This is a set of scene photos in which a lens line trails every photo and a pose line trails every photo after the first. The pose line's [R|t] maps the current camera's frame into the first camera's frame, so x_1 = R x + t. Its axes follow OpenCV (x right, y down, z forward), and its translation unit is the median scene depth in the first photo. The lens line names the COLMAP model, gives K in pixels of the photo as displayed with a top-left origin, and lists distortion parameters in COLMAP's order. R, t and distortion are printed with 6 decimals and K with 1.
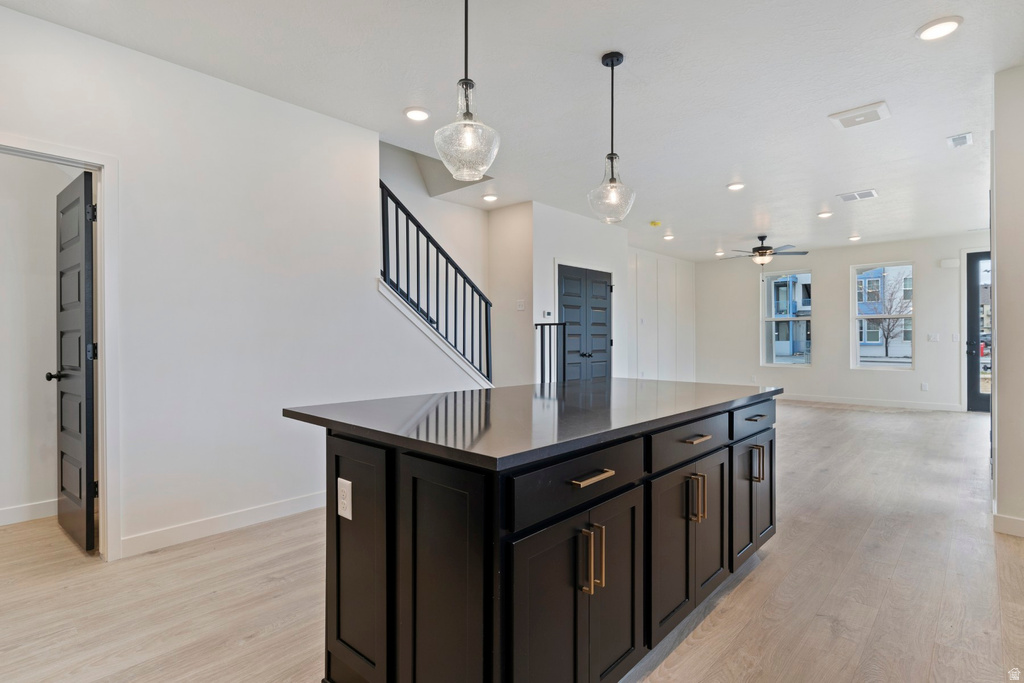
lens RADIAL K [[505.1, 0, 511.3], [0, 505.1, 338.2], [0, 0, 1]] dist [0.002009, -0.001236]
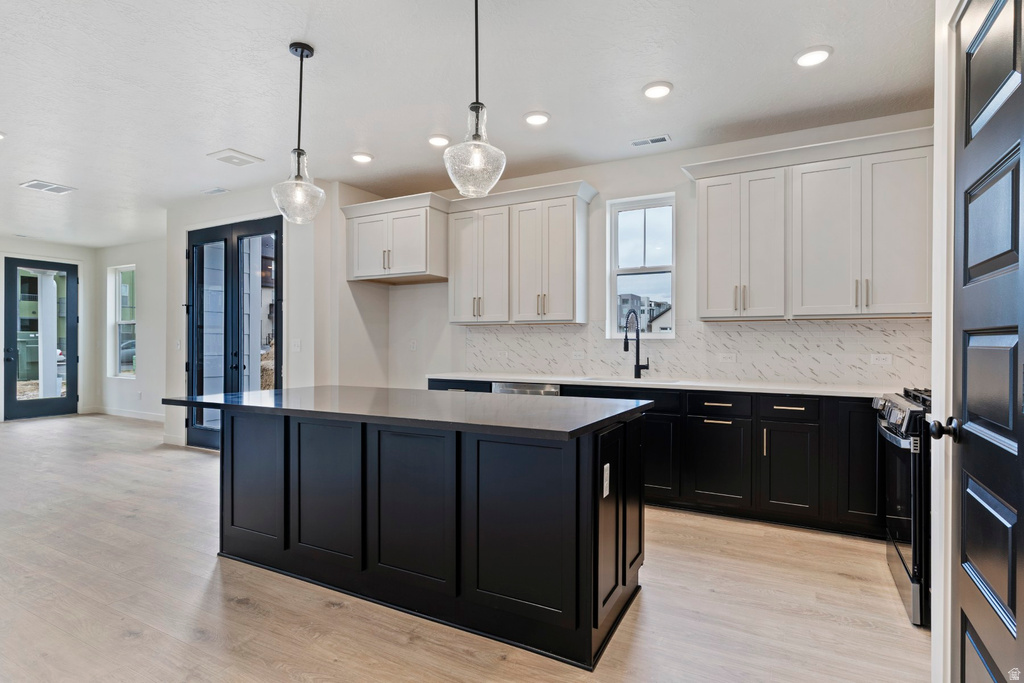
lens RADIAL K [[526.4, 0, 505.3], [0, 526.4, 342.9], [0, 0, 1]] dist [-0.002535, 0.001677]
pose [[-0.245327, 0.005232, 0.969426, -0.308352], [-0.000716, 0.999984, -0.005578, 0.000919], [-0.969440, -0.002063, -0.245320, 0.326192]]
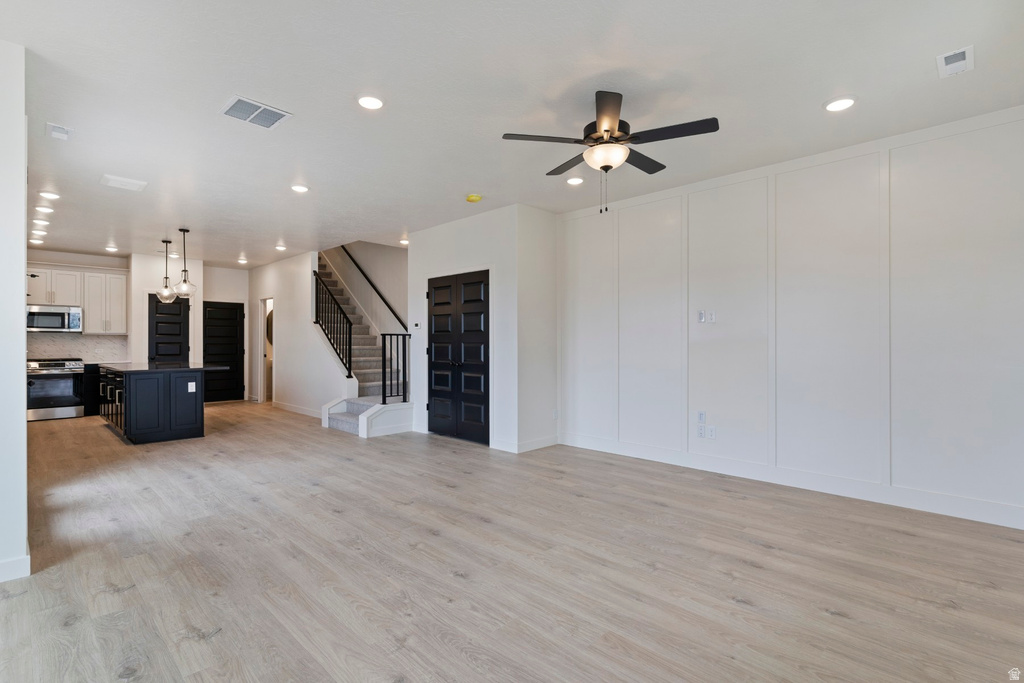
lens RADIAL K [[491.0, 0, 508.5], [0, 491.0, 336.4], [0, 0, 1]] dist [0.005444, -0.000899]
pose [[-0.028233, -0.008571, -0.999565, 0.927837], [0.000164, 0.999963, -0.008579, -0.009404], [0.999601, -0.000406, -0.028231, 0.969810]]
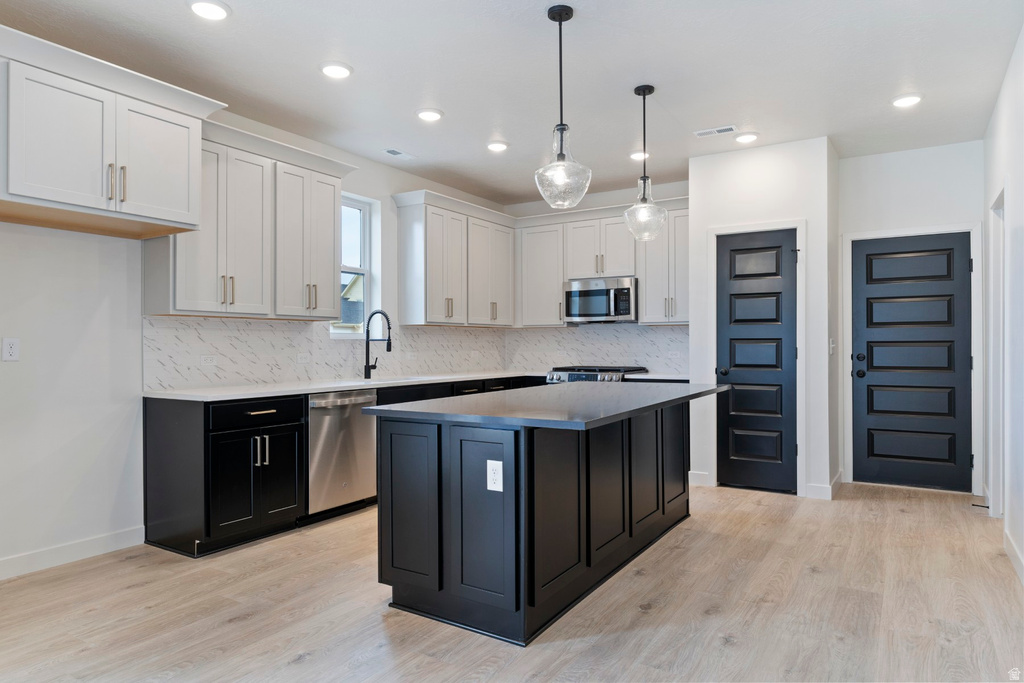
lens RADIAL K [[640.0, 0, 516.2], [0, 640.0, 347.4], [0, 0, 1]] dist [0.001305, -0.000133]
pose [[-0.980337, 0.006539, -0.197220, 0.180631], [0.005479, 0.999967, 0.005917, -0.001354], [0.197252, 0.004720, -0.980341, 0.751260]]
